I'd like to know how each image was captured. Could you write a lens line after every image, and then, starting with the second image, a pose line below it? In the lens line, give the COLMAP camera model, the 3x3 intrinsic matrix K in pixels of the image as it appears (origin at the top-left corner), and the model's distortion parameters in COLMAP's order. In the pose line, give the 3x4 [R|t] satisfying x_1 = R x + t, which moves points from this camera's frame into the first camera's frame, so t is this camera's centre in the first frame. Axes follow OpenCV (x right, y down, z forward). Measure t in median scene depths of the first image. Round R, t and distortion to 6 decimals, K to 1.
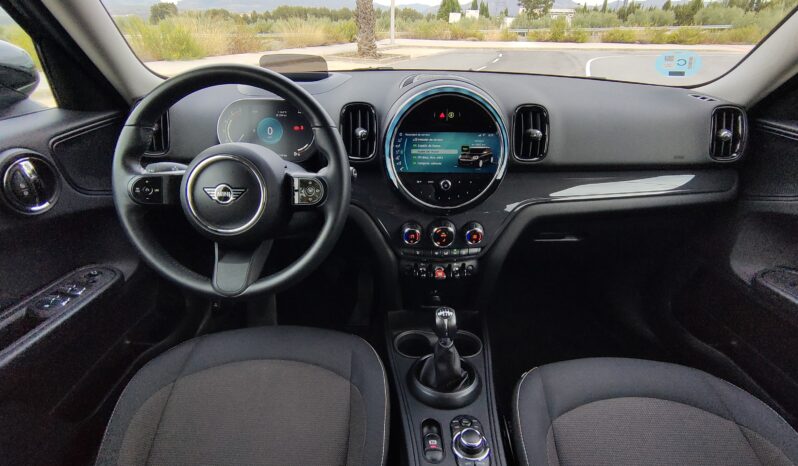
lens RADIAL K [[395.0, 0, 400.0], [0, 395.0, 235.0], [0, 0, 1]] dist [0.001144, 0.000837]
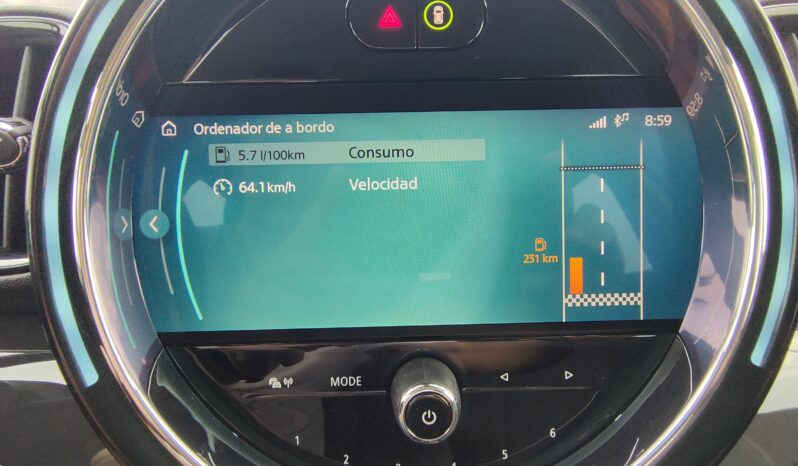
lens RADIAL K [[399.8, 0, 402.5], [0, 399.8, 235.0], [0, 0, 1]] dist [-0.001236, 0.000122]
pose [[0.999512, -0.030373, 0.007257, 0.098761], [0.031220, 0.977320, -0.209454, -0.151700], [-0.000731, 0.209578, 0.977792, 0.766558]]
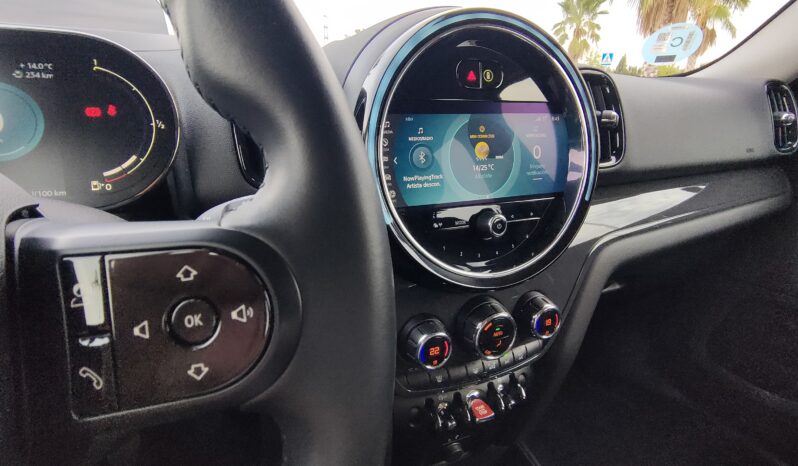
lens RADIAL K [[390.6, 0, 396.5], [0, 390.6, 237.7], [0, 0, 1]] dist [-0.000239, 0.000024]
pose [[0.926882, -0.123186, 0.354564, -0.143449], [0.164823, 0.982244, -0.089610, -0.084496], [-0.337230, 0.141499, 0.930728, 0.578785]]
